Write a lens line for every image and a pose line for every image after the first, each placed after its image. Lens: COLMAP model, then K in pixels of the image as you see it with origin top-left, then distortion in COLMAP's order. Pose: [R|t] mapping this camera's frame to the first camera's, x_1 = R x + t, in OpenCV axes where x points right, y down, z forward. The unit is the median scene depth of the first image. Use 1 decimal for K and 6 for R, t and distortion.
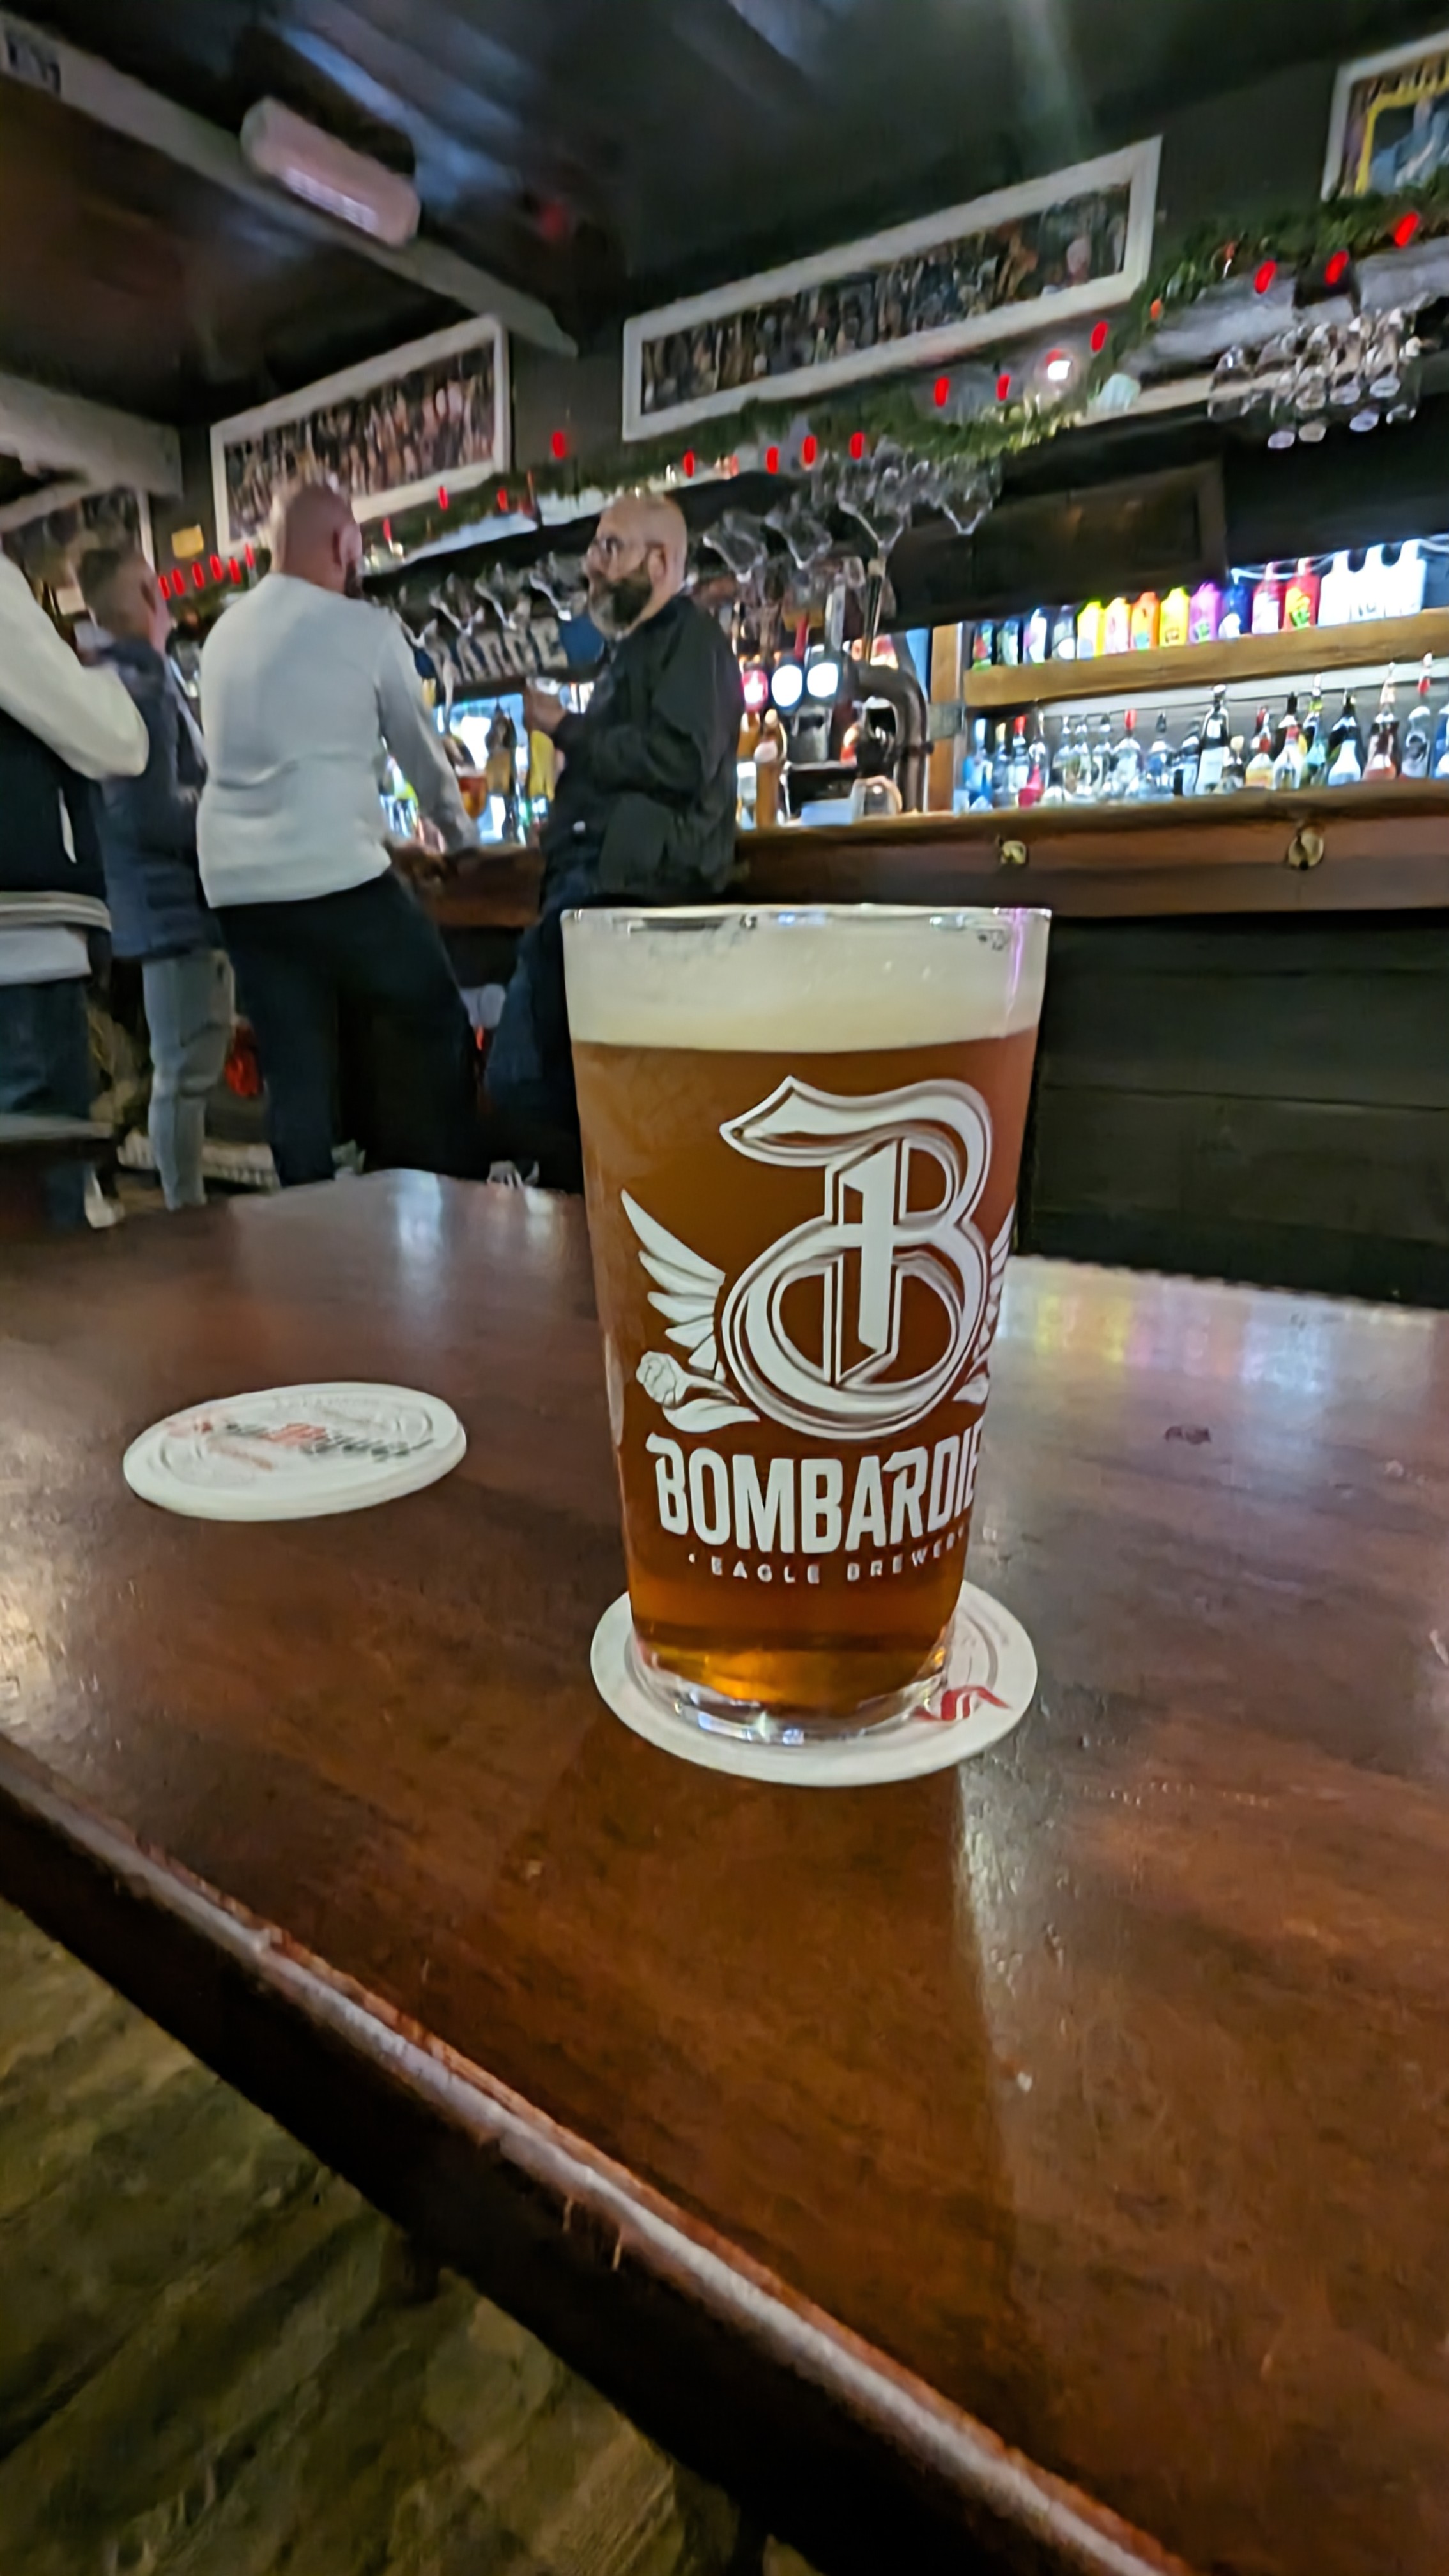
lens RADIAL K [[1326.8, 0, 719.9], [0, 1326.8, 1235.4], [0, 0, 1]] dist [-0.005057, -0.000759]
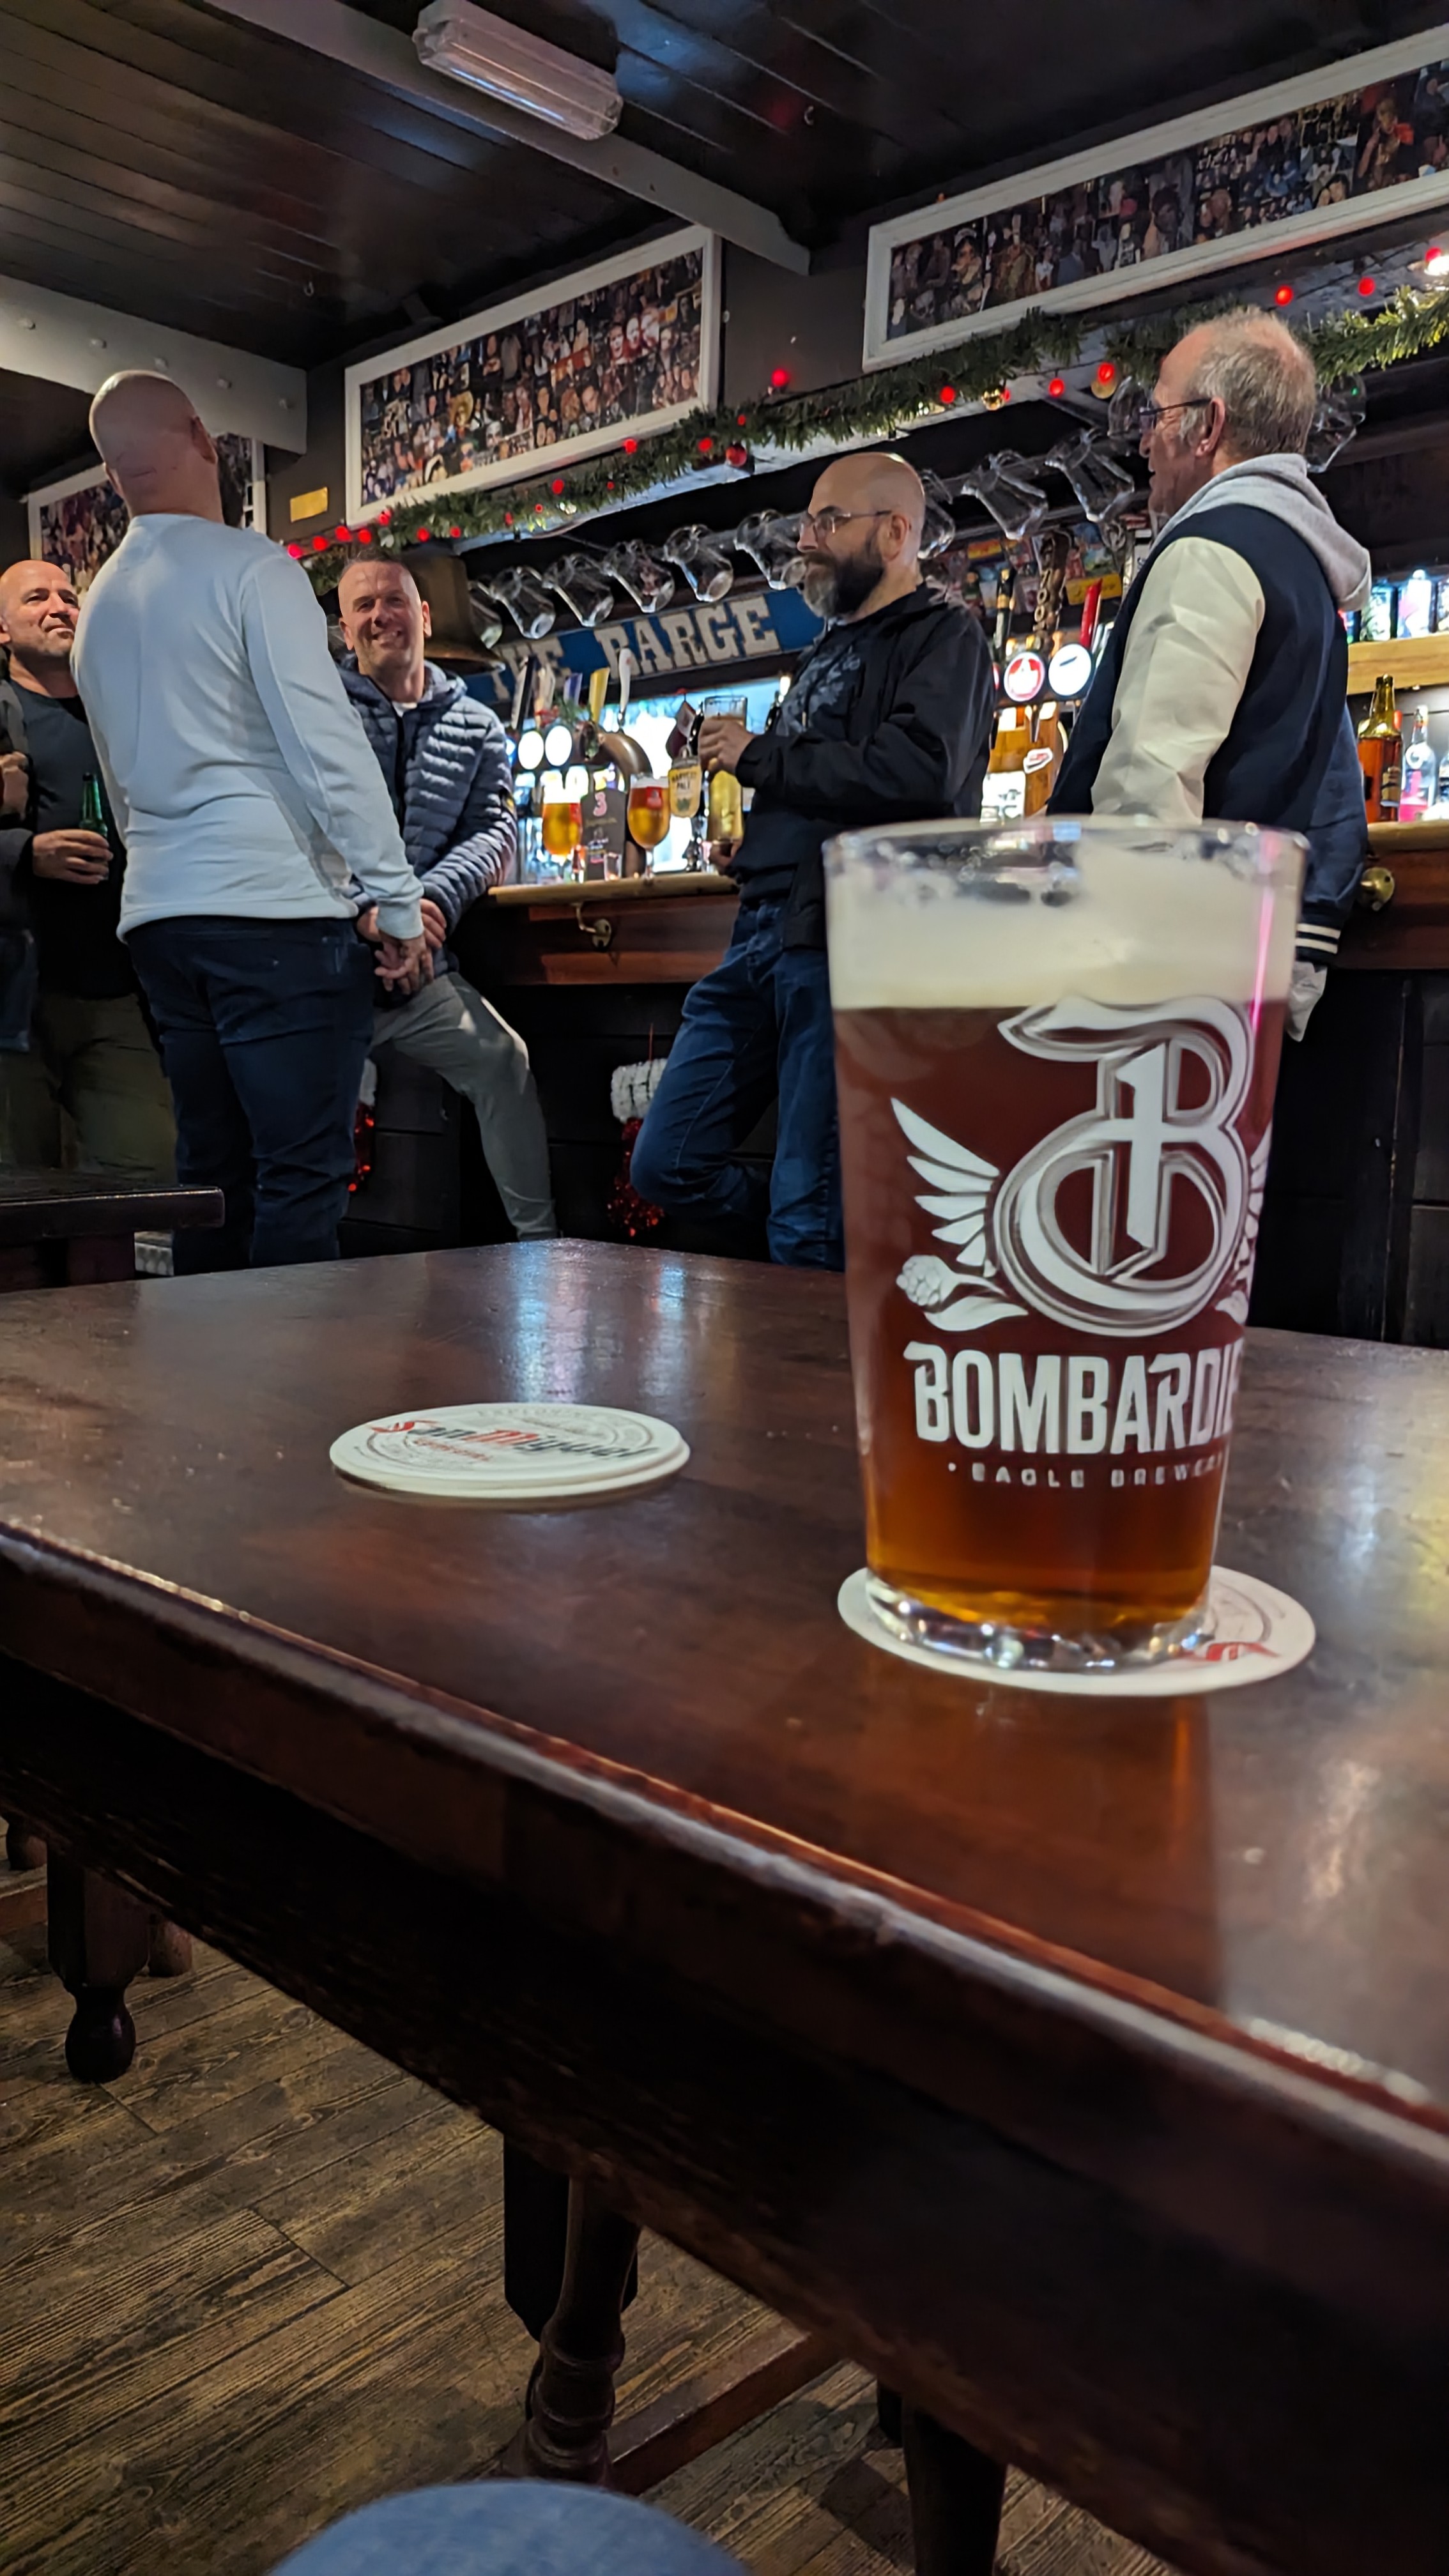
lens RADIAL K [[1879.8, 0, 724.5], [0, 1879.8, 1288.0], [0, 0, 1]] dist [-0.020108, -0.004617]
pose [[0.992005, 0.031275, -0.122258, -0.002949], [-0.041059, 0.996080, -0.078346, 0.028590], [0.119328, 0.082740, 0.989401, -0.054862]]
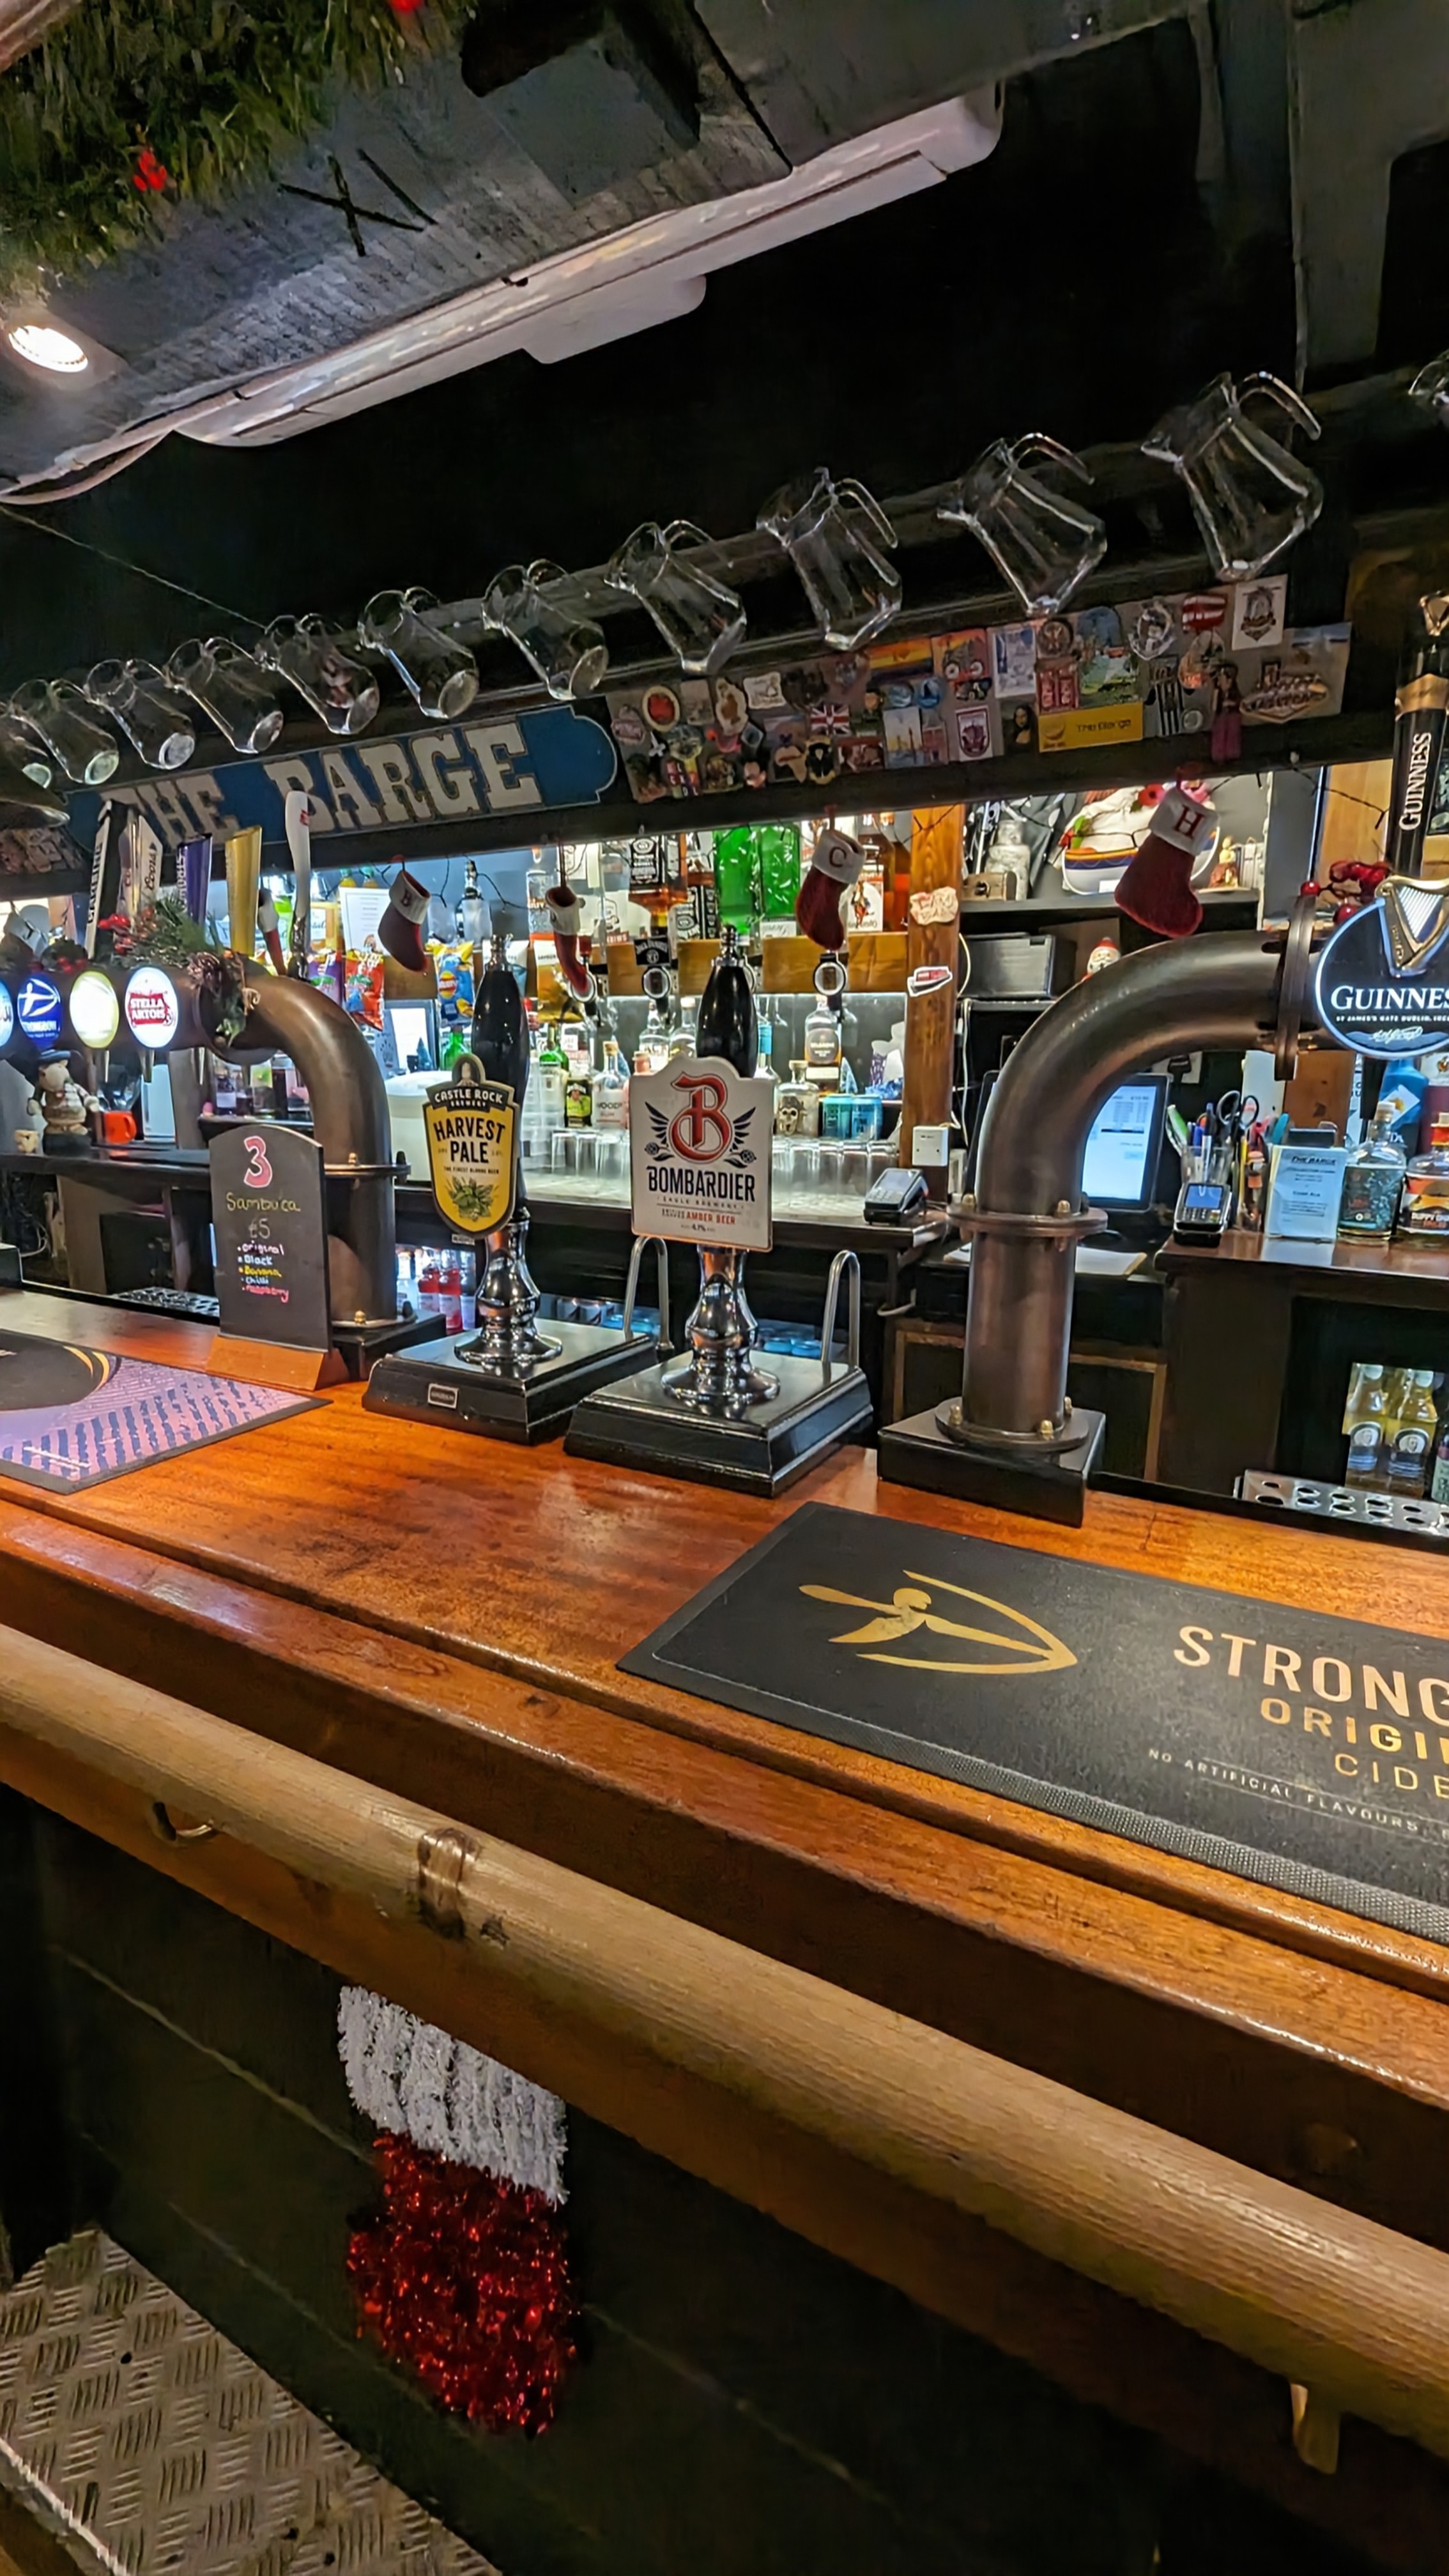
lens RADIAL K [[1078.7, 0, 724.5], [0, 1078.7, 1288.0], [0, 0, 1]] dist [-0.011240, -0.000058]
pose [[0.988756, -0.030739, 0.146346, -0.153184], [0.029021, 0.999483, 0.013858, -0.331730], [-0.146696, -0.009455, 0.989136, 0.773975]]
